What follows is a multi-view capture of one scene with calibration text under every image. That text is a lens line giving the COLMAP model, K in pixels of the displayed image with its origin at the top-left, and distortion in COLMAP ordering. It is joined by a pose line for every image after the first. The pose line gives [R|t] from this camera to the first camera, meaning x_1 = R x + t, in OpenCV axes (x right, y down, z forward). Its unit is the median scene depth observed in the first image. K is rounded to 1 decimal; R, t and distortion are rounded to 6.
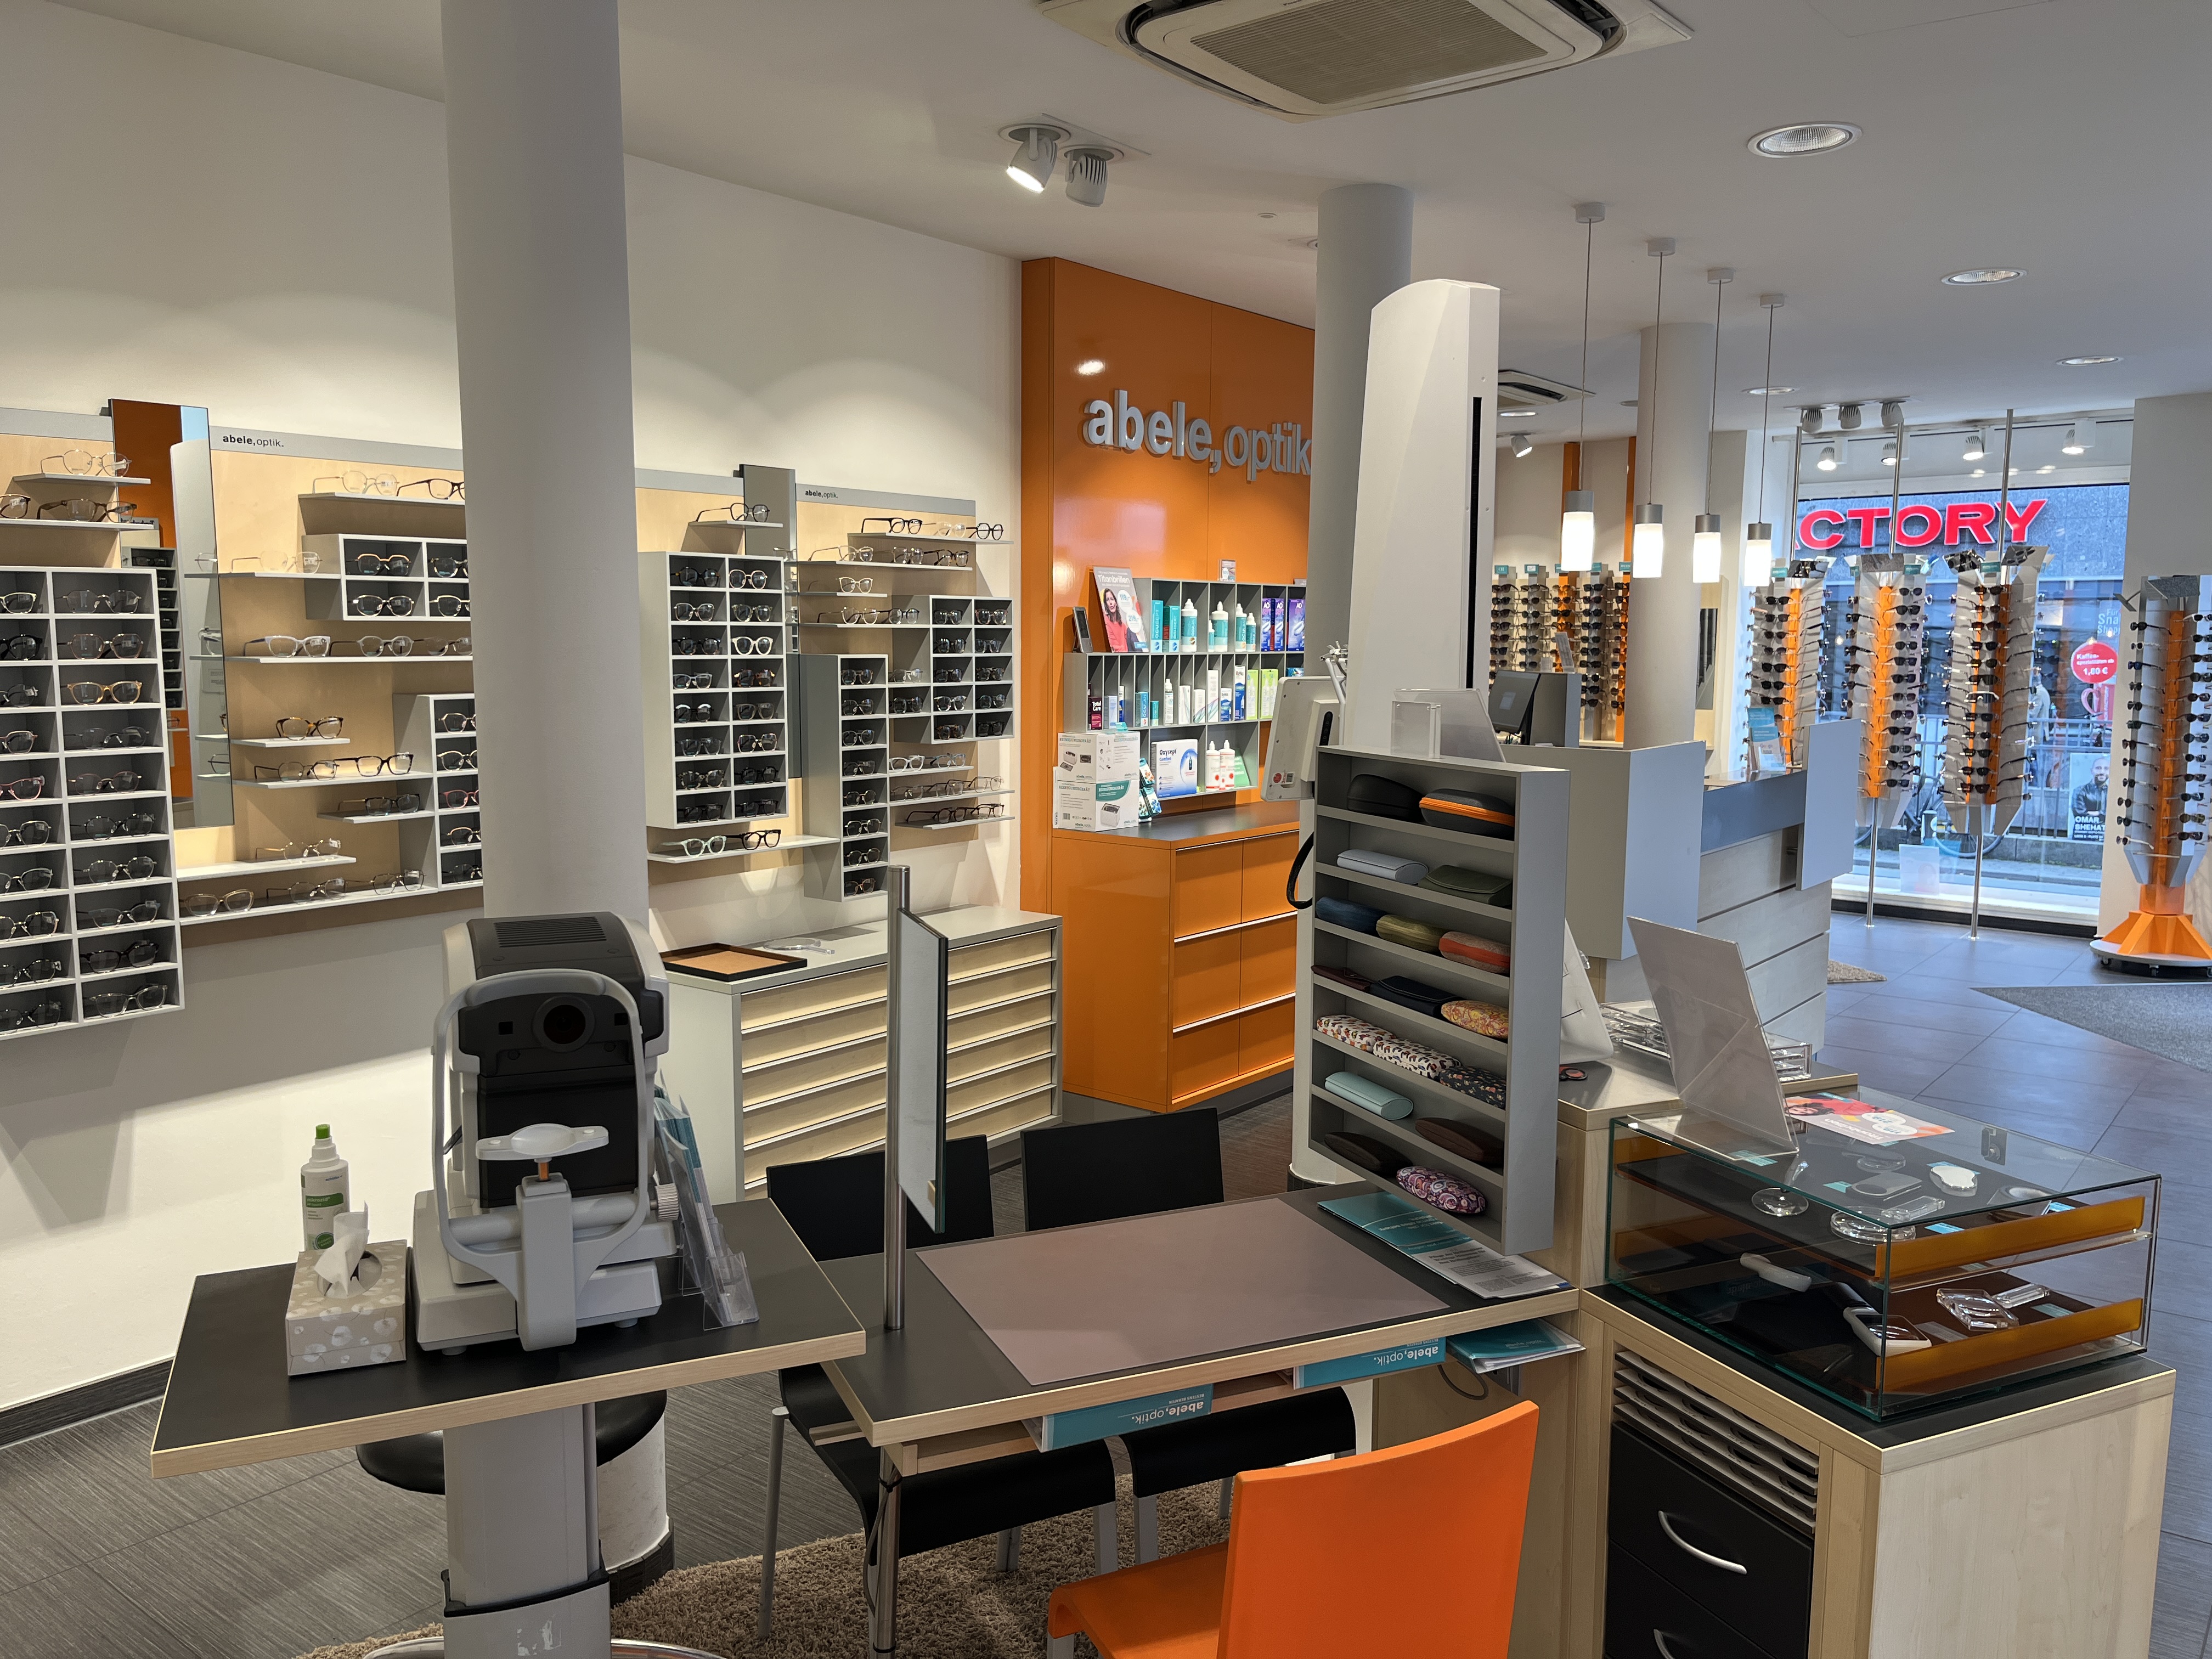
lens RADIAL K [[1650.2, 0, 1106.0], [0, 1650.2, 829.5], [0, 0, 1]] dist [0.004438, 0.000457]
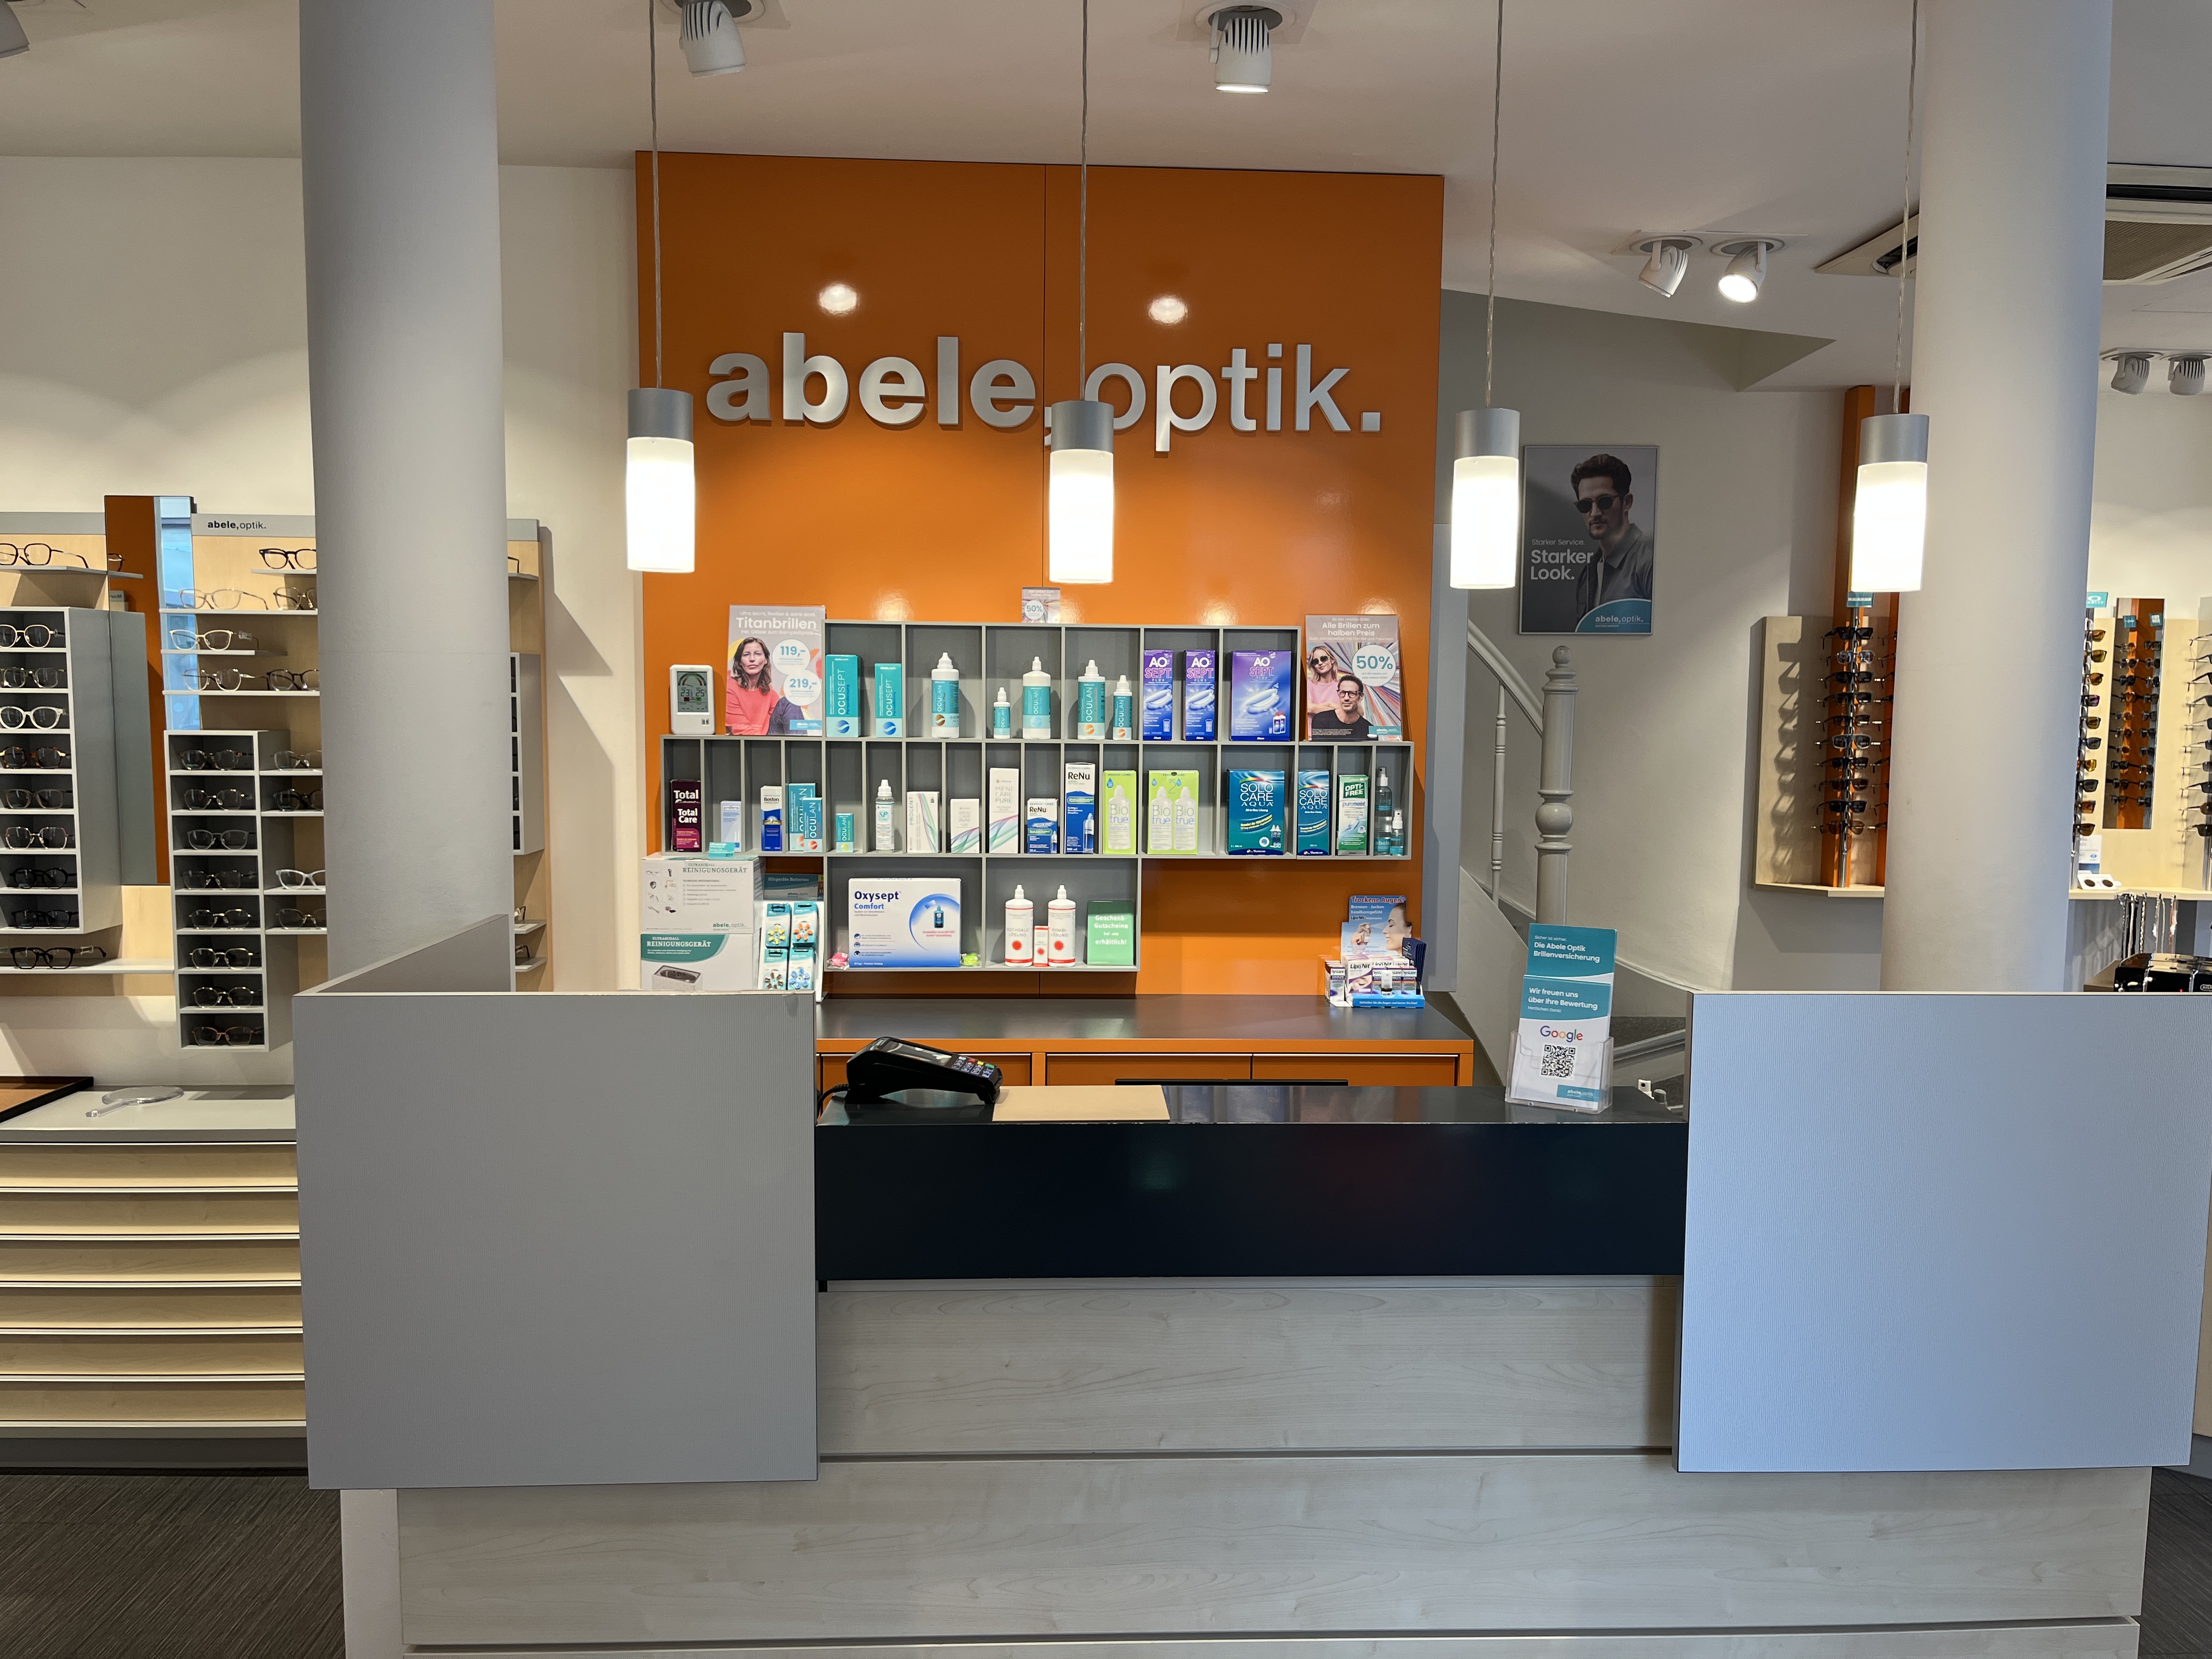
lens RADIAL K [[1566.3, 0, 1106.0], [0, 1566.3, 829.5], [0, 0, 1]] dist [0.045586, -0.066377]
pose [[0.660884, 0.056494, -0.748359, 0.554172], [-0.093814, 0.995560, -0.007693, -0.077669], [0.744602, 0.075290, 0.663249, 0.685139]]
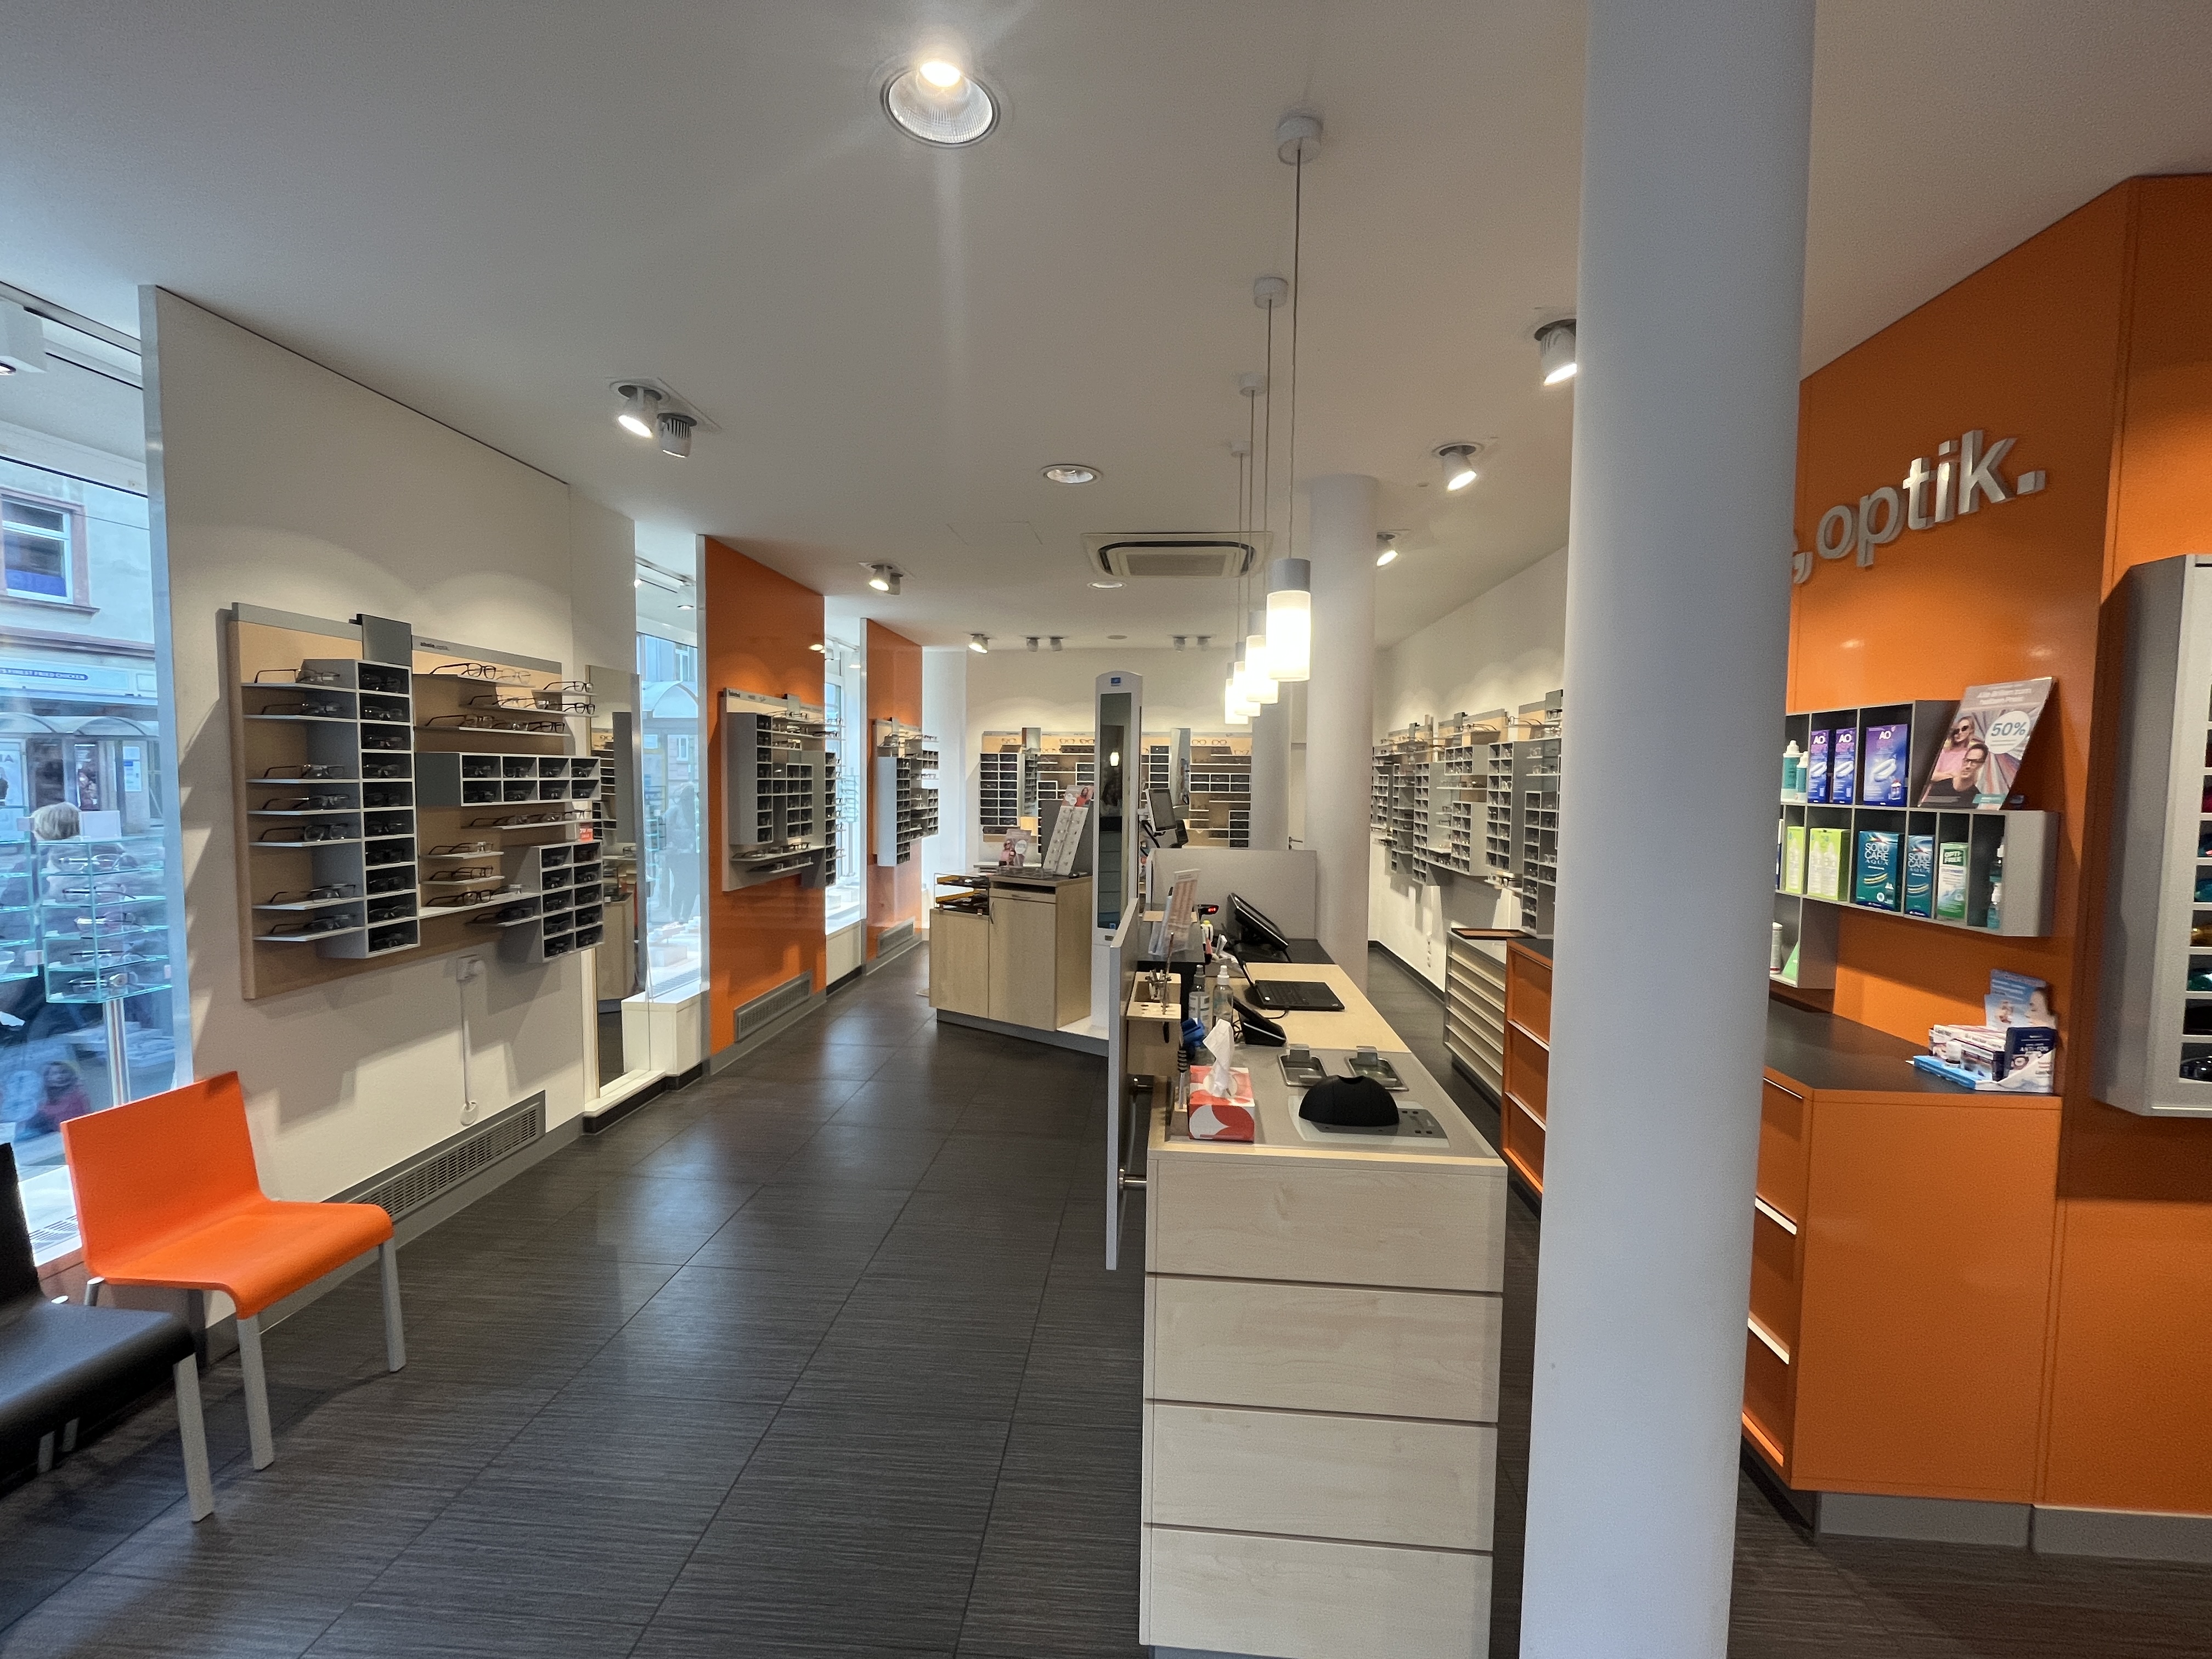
lens RADIAL K [[879.7, 0, 1106.0], [0, 879.7, 829.5], [0, 0, 1]] dist [-0.055442, -0.000071]
pose [[-0.825093, 0.014781, -0.564803, 0.618694], [-0.086796, 0.984475, 0.152560, -0.138946], [0.558290, 0.174899, -0.811001, 1.244821]]
